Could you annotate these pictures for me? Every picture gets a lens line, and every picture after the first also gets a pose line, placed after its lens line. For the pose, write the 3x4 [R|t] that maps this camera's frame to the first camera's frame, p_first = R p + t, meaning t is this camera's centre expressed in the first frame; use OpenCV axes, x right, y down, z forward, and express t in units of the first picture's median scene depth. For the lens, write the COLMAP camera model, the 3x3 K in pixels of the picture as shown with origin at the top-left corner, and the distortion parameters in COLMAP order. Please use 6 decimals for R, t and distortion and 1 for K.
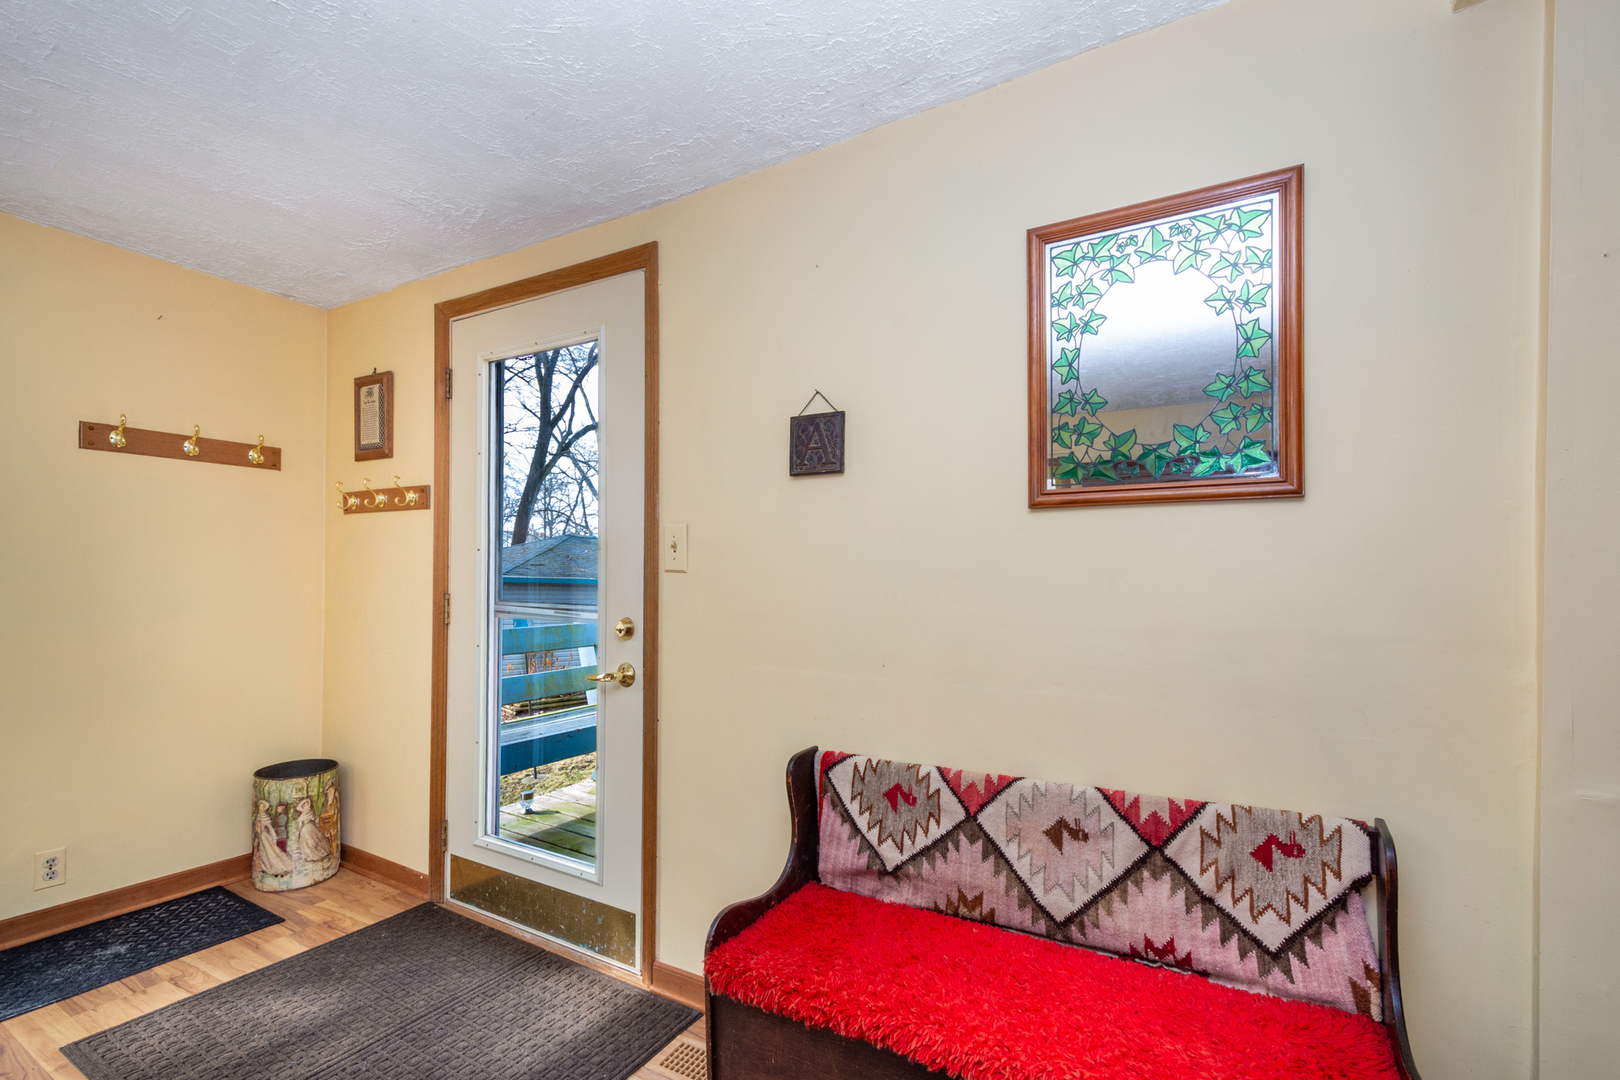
lens RADIAL K [[729.1, 0, 808.9], [0, 729.1, 577.6], [0, 0, 1]] dist [0.002865, 0.000303]
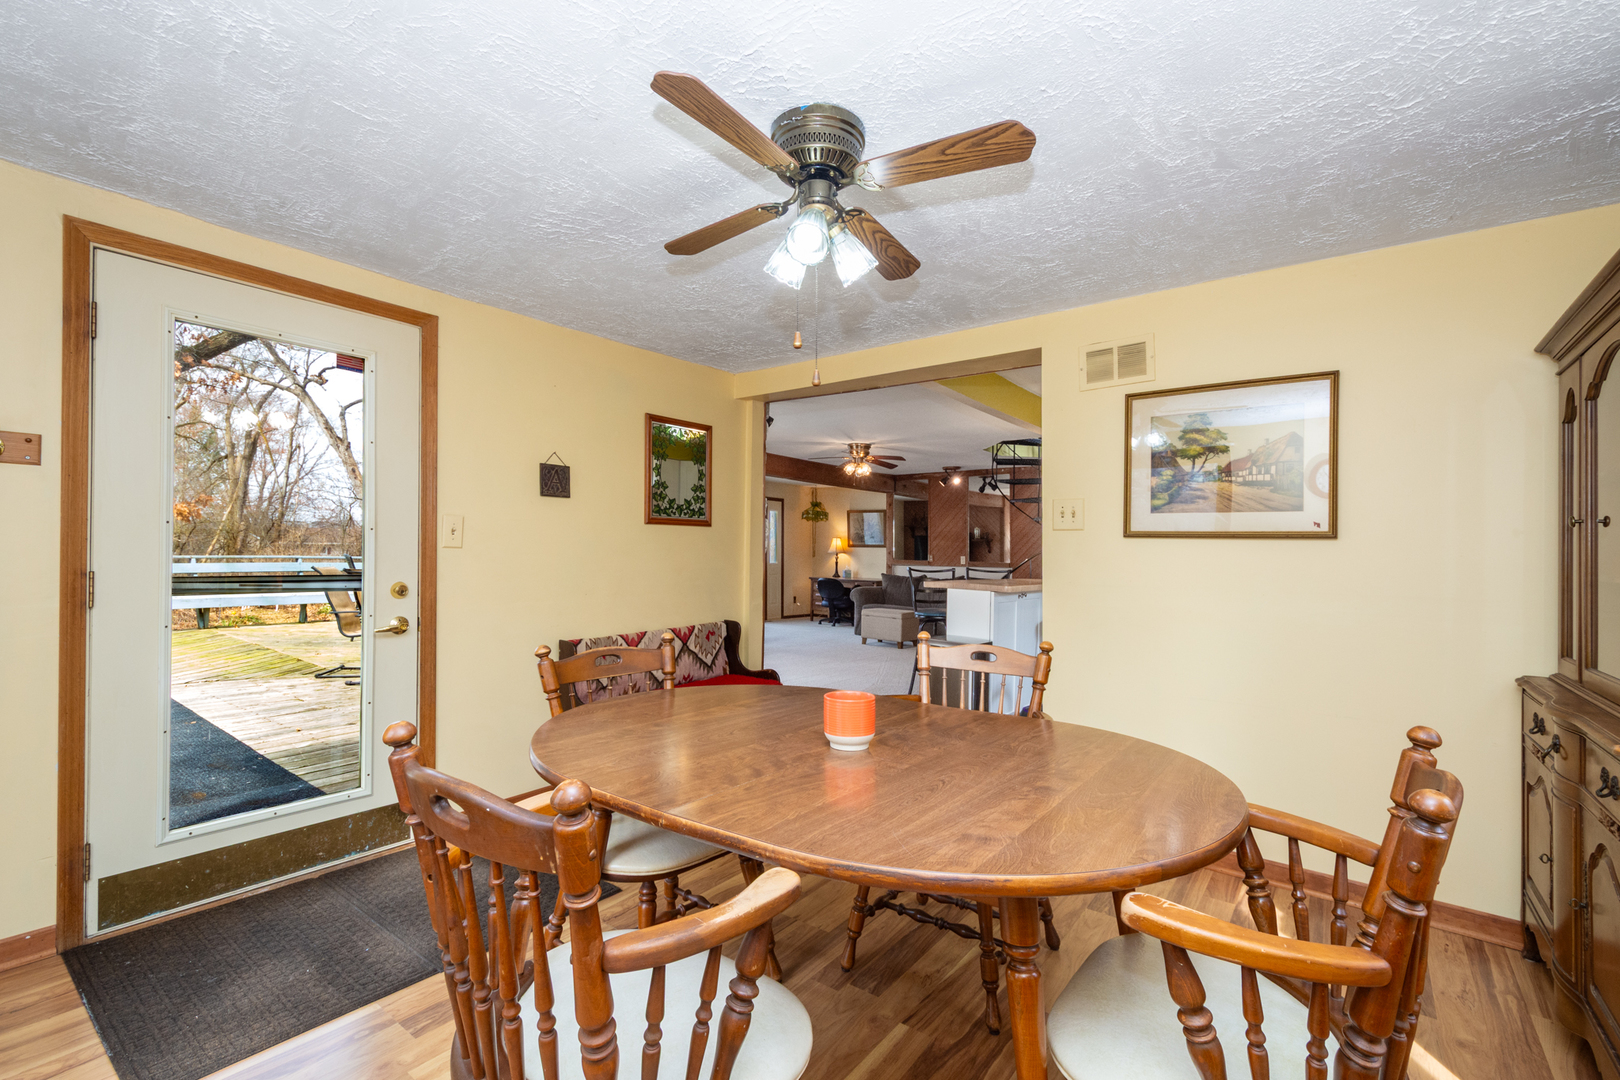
lens RADIAL K [[707.7, 0, 813.0], [0, 707.7, 537.9], [0, 0, 1]] dist [0.001287, -0.000026]
pose [[0.120133, 0.008796, 0.992719, -1.290927], [-0.011613, 0.999905, -0.007454, -0.021906], [-0.992690, -0.010633, 0.120224, 0.088585]]
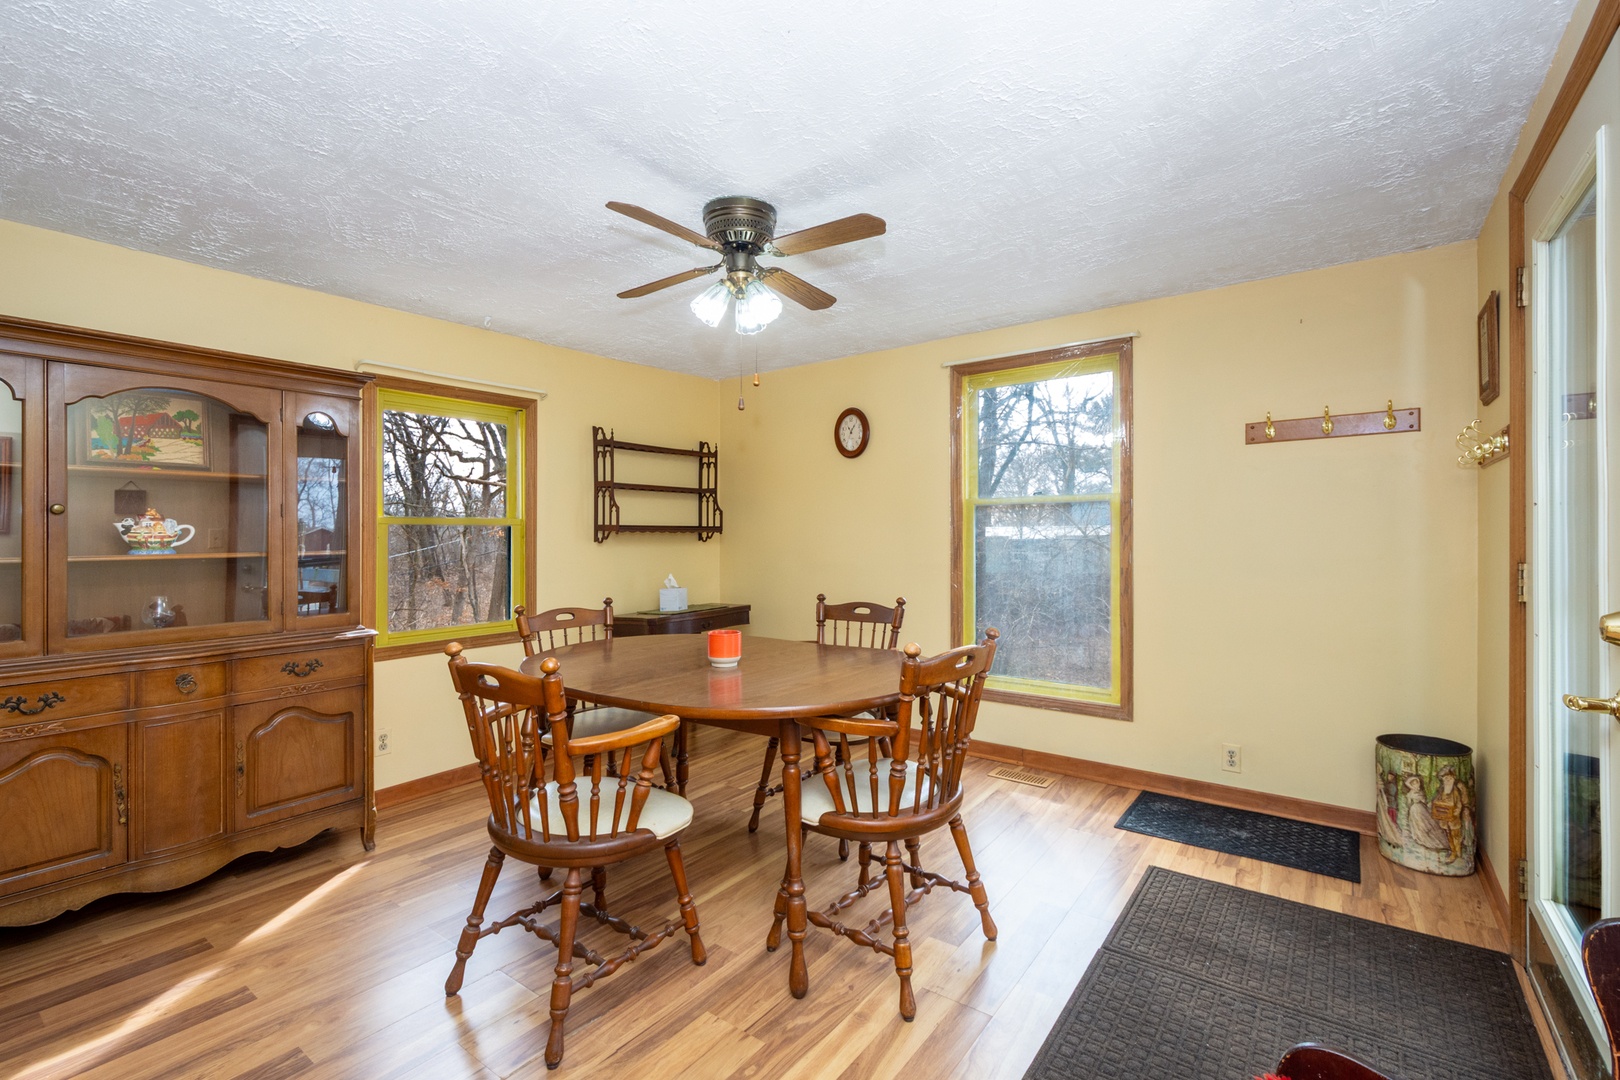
lens RADIAL K [[707.7, 0, 813.0], [0, 707.7, 537.9], [0, 0, 1]] dist [0.001287, -0.000026]
pose [[-0.114117, -0.011178, -0.993404, 0.344865], [0.006262, 0.999909, -0.011971, 0.000506], [0.993448, -0.007587, -0.114036, 0.366614]]
